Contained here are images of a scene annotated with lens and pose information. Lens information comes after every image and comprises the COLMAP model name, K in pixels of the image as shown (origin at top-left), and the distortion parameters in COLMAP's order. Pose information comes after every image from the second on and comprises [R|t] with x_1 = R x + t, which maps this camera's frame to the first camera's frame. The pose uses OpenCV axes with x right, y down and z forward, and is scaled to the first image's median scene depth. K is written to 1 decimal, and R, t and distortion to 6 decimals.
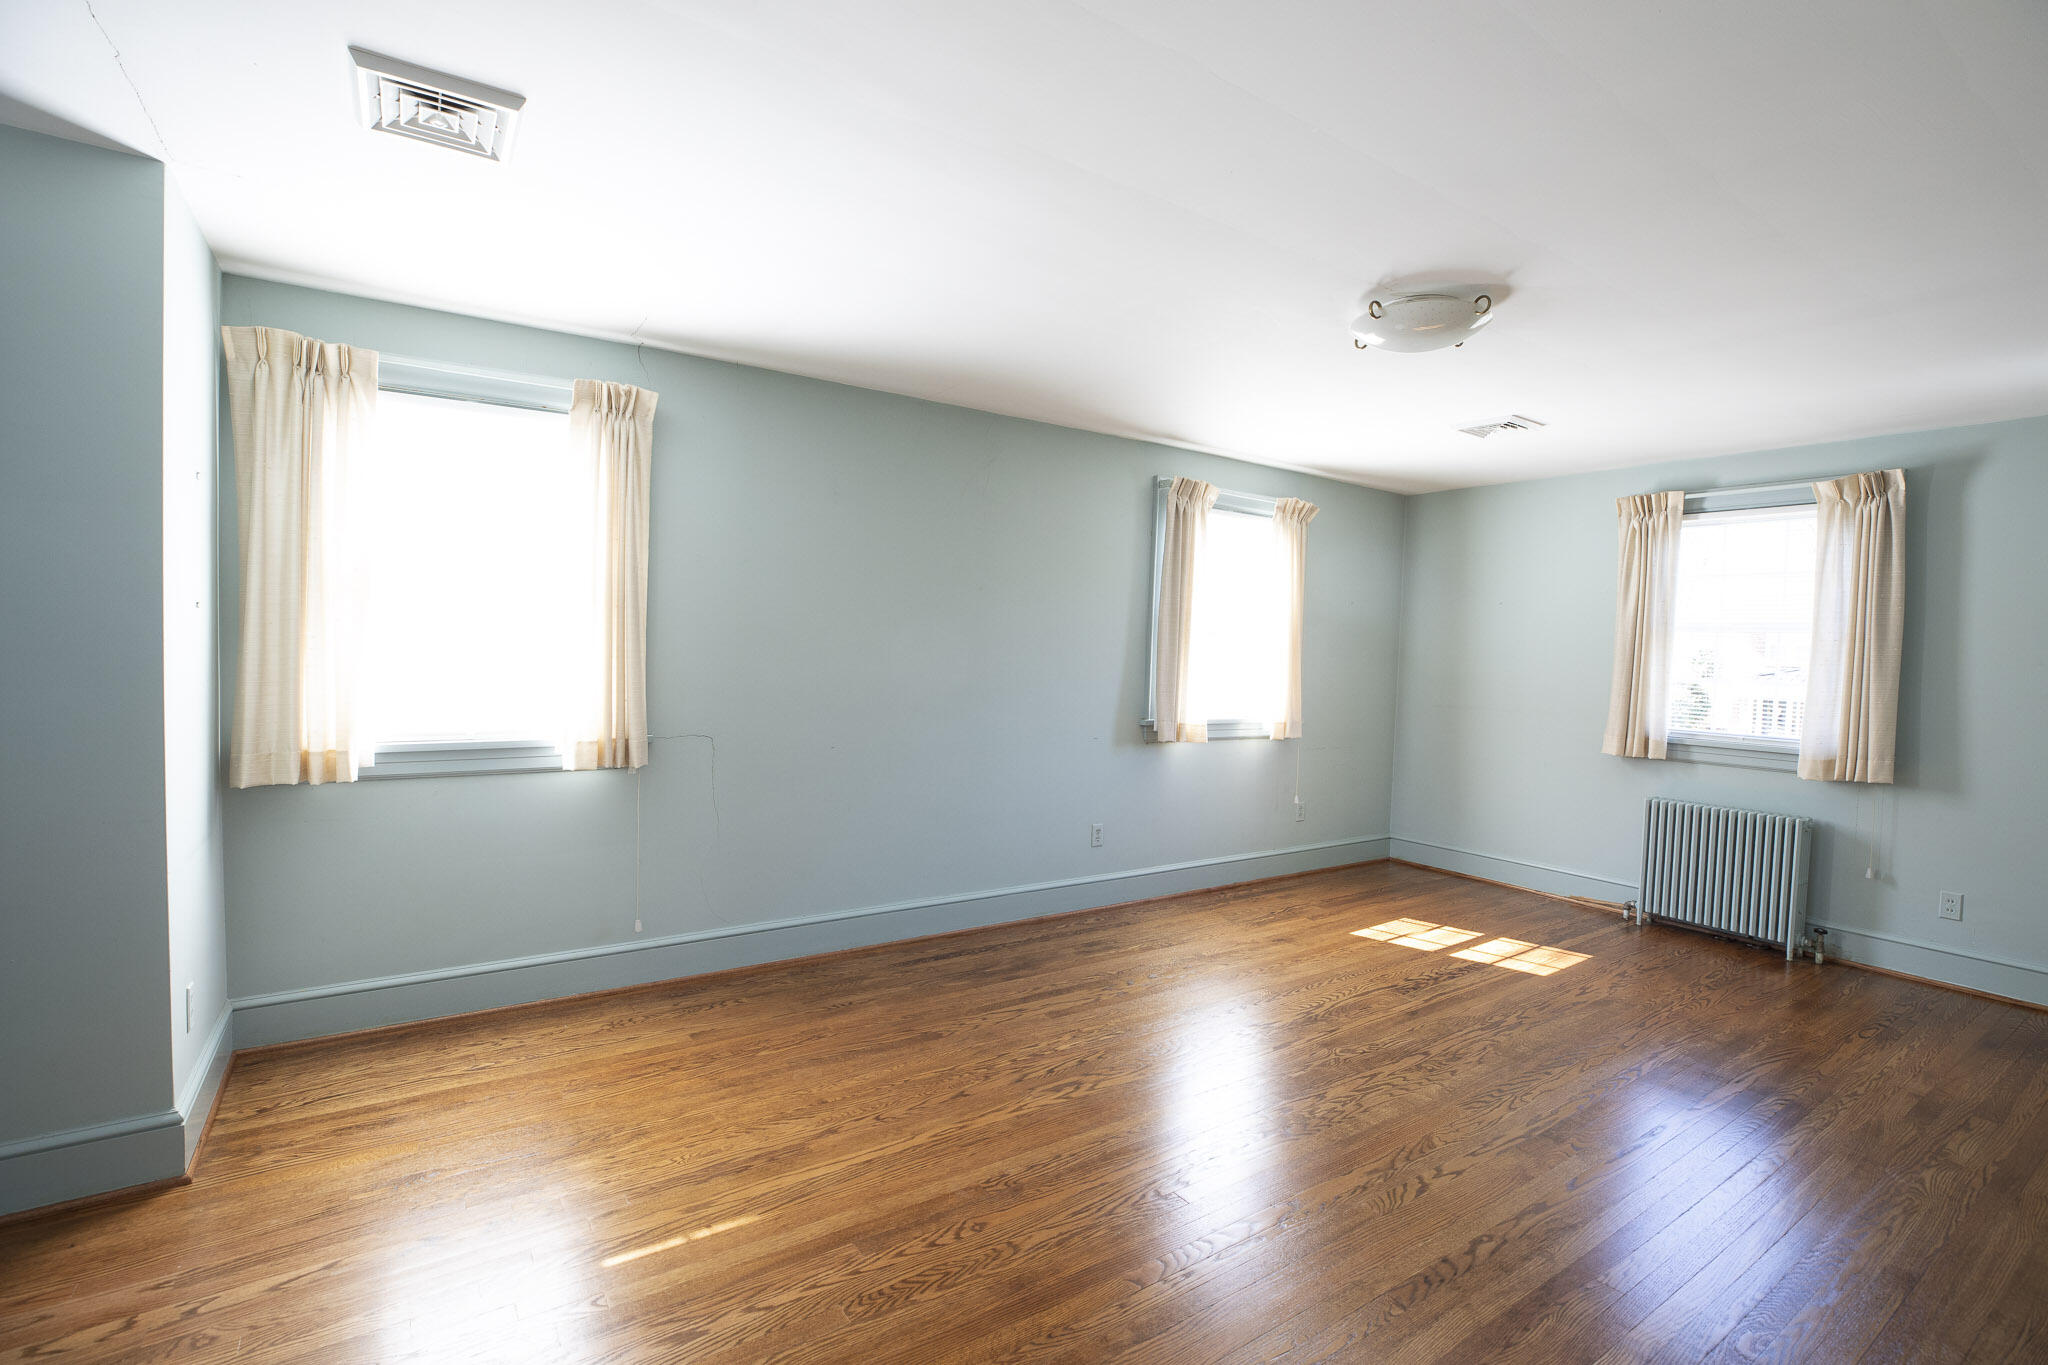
lens RADIAL K [[936.1, 0, 1028.5], [0, 936.1, 681.0], [0, 0, 1]] dist [-0.045001, 0.013866]
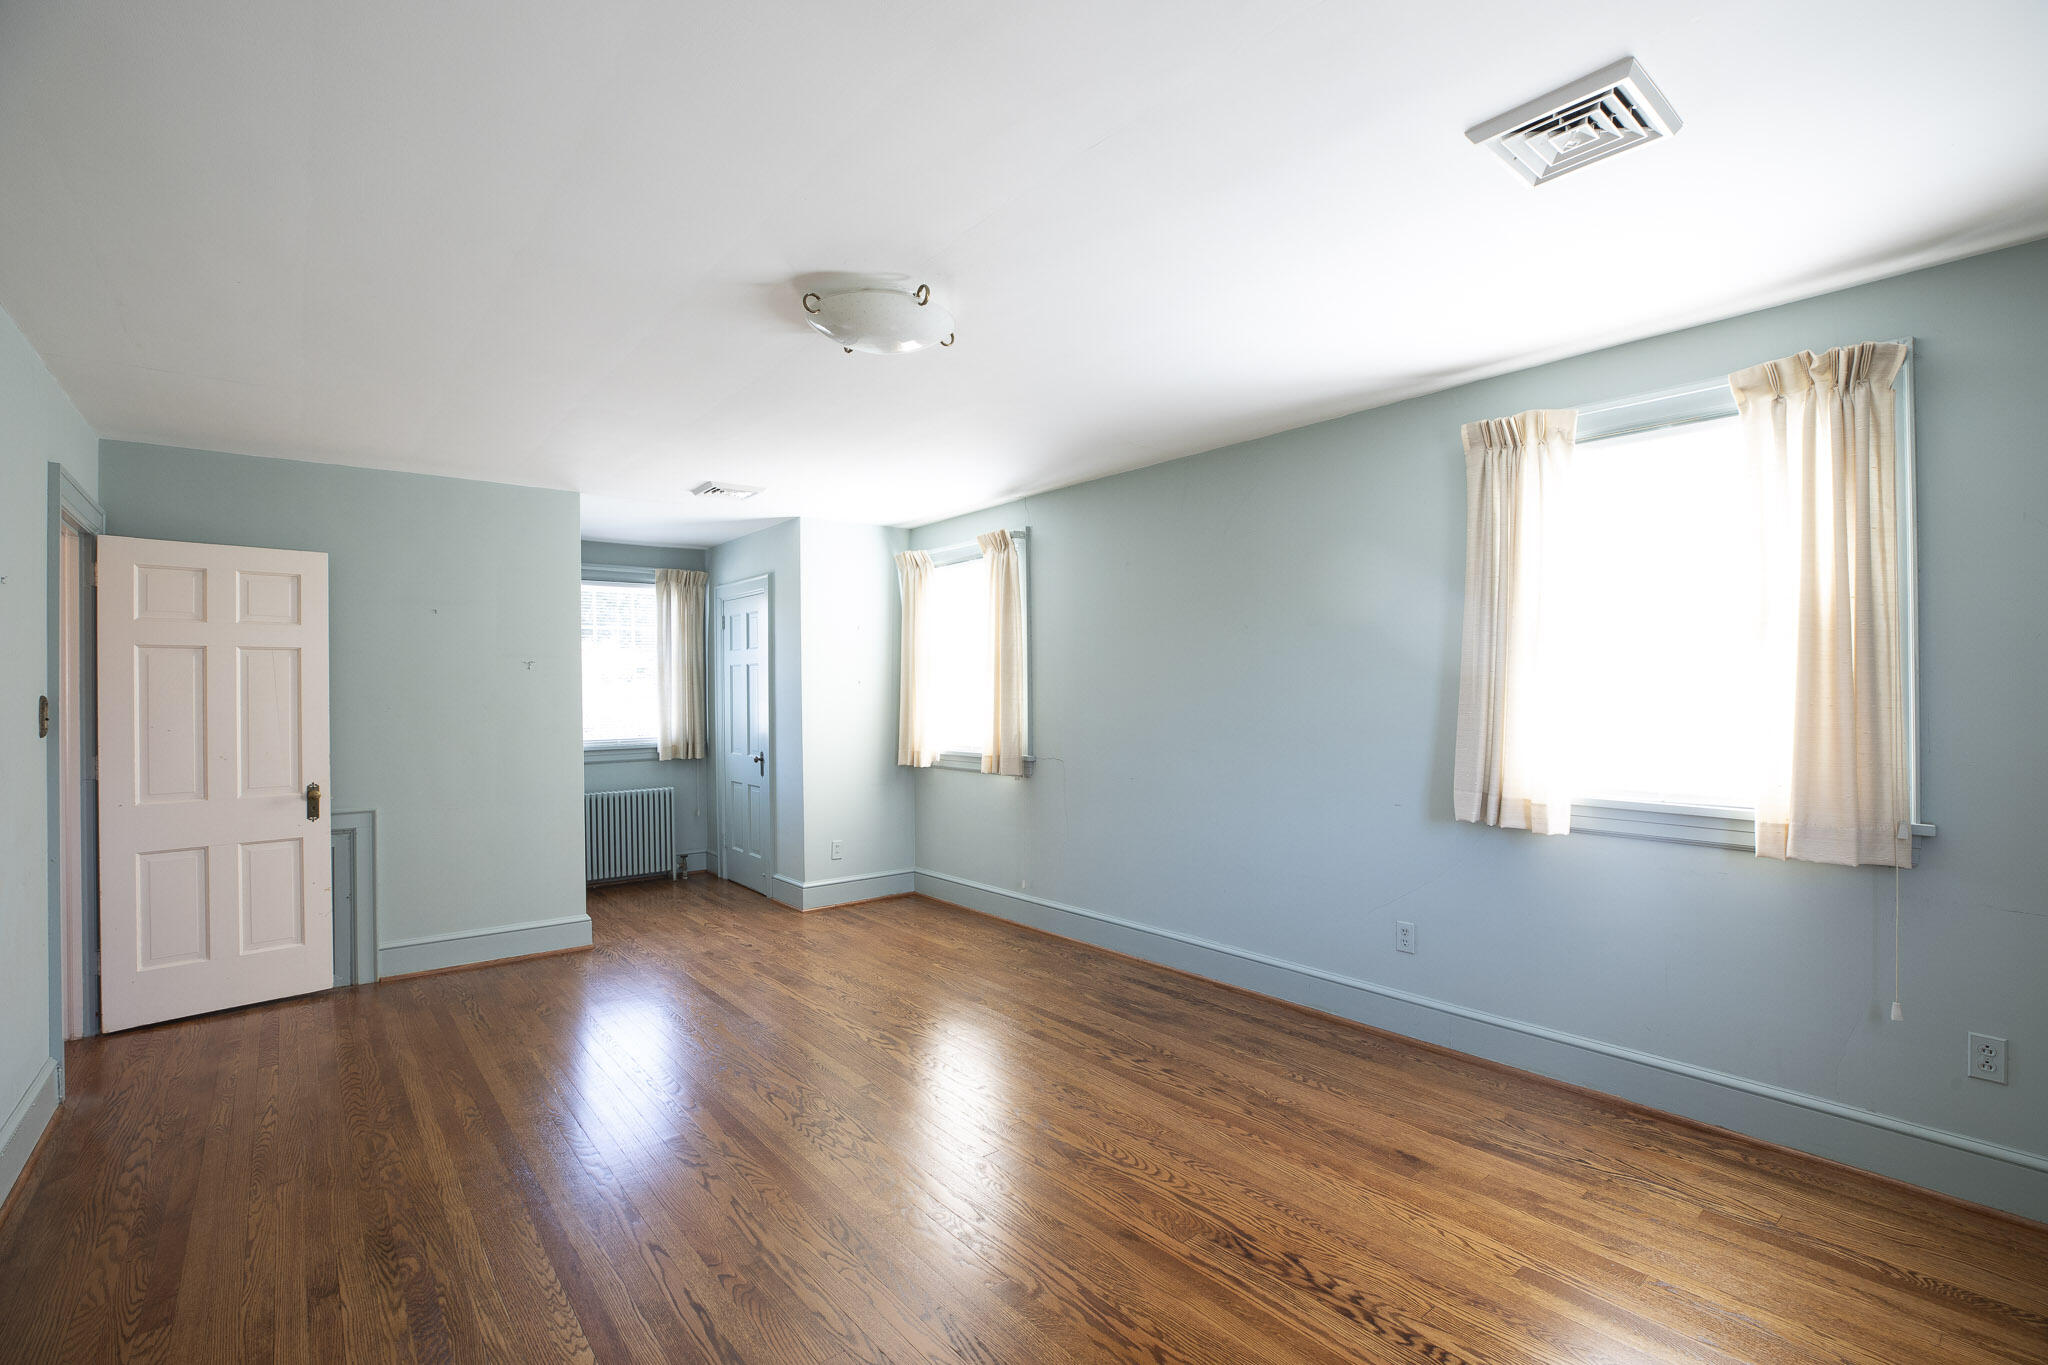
lens RADIAL K [[936.1, 0, 1028.5], [0, 936.1, 681.0], [0, 0, 1]] dist [-0.045001, 0.013866]
pose [[0.083193, -0.038944, -0.995772, 1.301442], [-0.026089, 0.998809, -0.041242, 0.001170], [0.996192, 0.029410, 0.082078, 1.055810]]
